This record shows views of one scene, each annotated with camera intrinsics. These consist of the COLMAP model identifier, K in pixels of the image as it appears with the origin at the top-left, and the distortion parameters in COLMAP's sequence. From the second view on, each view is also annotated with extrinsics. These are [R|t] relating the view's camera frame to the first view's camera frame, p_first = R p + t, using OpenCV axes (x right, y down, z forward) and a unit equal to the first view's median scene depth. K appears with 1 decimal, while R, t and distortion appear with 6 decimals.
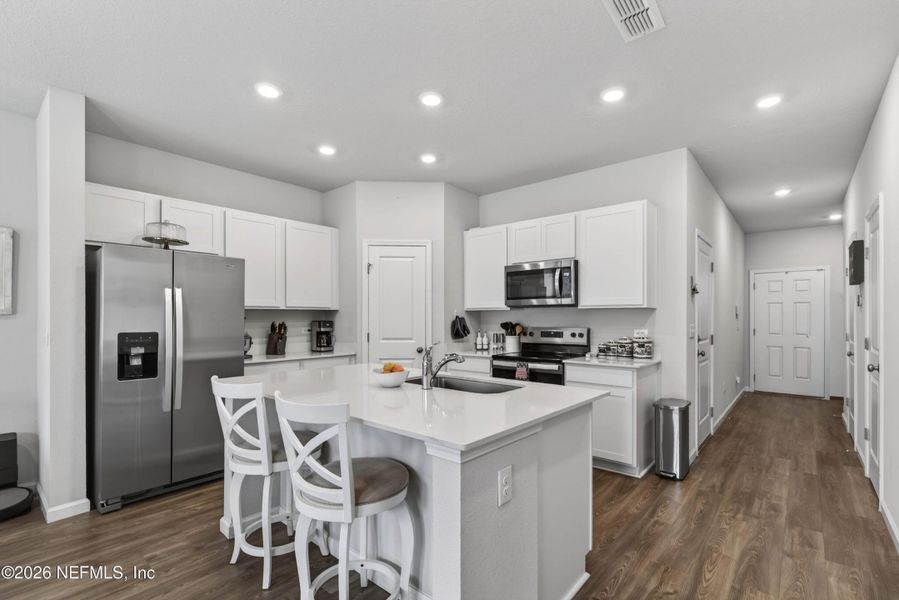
lens RADIAL K [[403.6, 0, 458.8], [0, 403.6, 318.0], [0, 0, 1]] dist [0.001698, 0.001447]
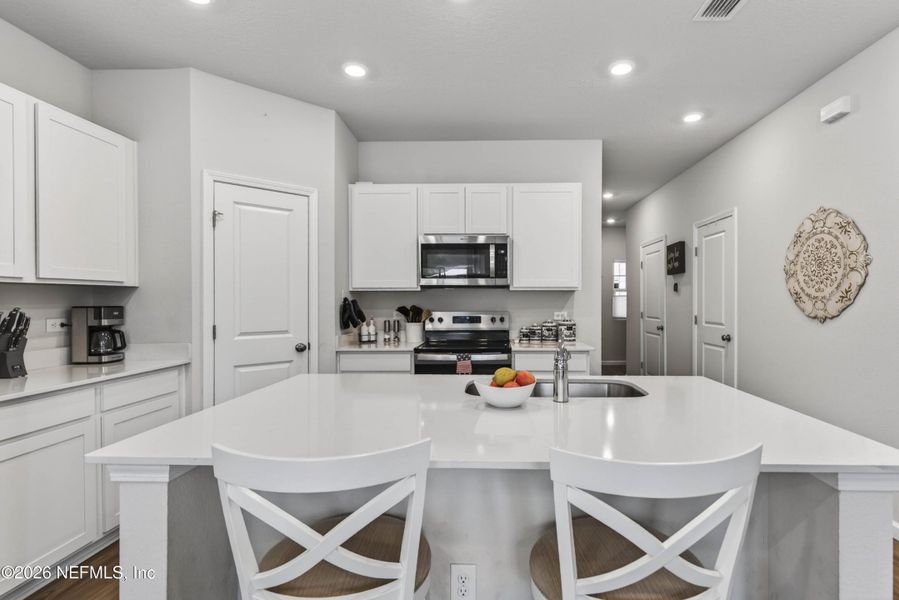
lens RADIAL K [[433.9, 0, 484.1], [0, 433.9, 302.7], [0, 0, 1]] dist [0.008432, -0.000723]
pose [[0.792252, -0.003416, 0.610185, -0.327318], [0.002887, 0.999994, 0.001851, 0.002961], [-0.610188, 0.000295, 0.792257, 0.253202]]
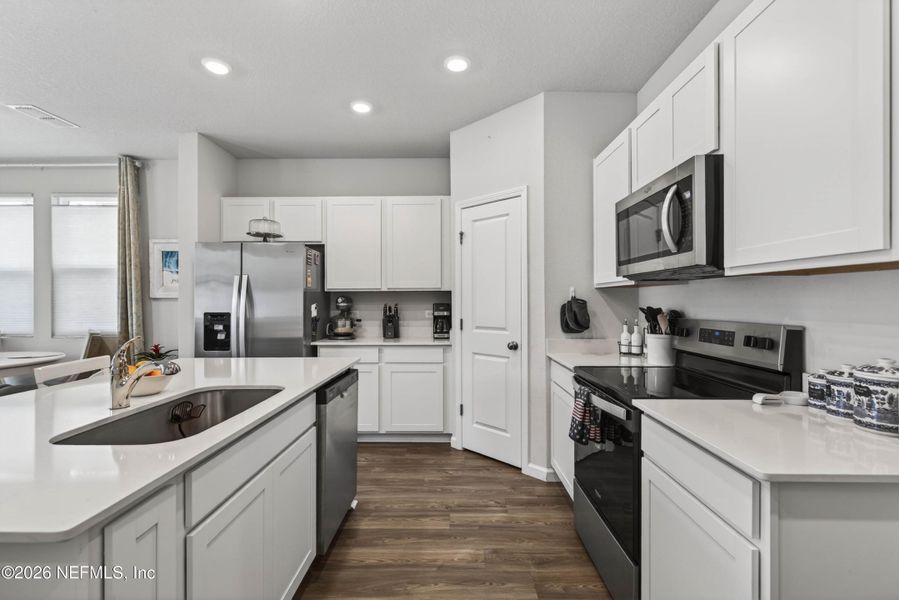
lens RADIAL K [[403.6, 0, 458.2], [0, 403.6, 302.1], [0, 0, 1]] dist [0.001698, 0.001447]
pose [[0.648103, 0.003076, -0.761547, 0.410111], [0.000421, 0.999990, 0.004398, 0.000145], [0.761553, -0.003171, 0.648095, 0.520494]]
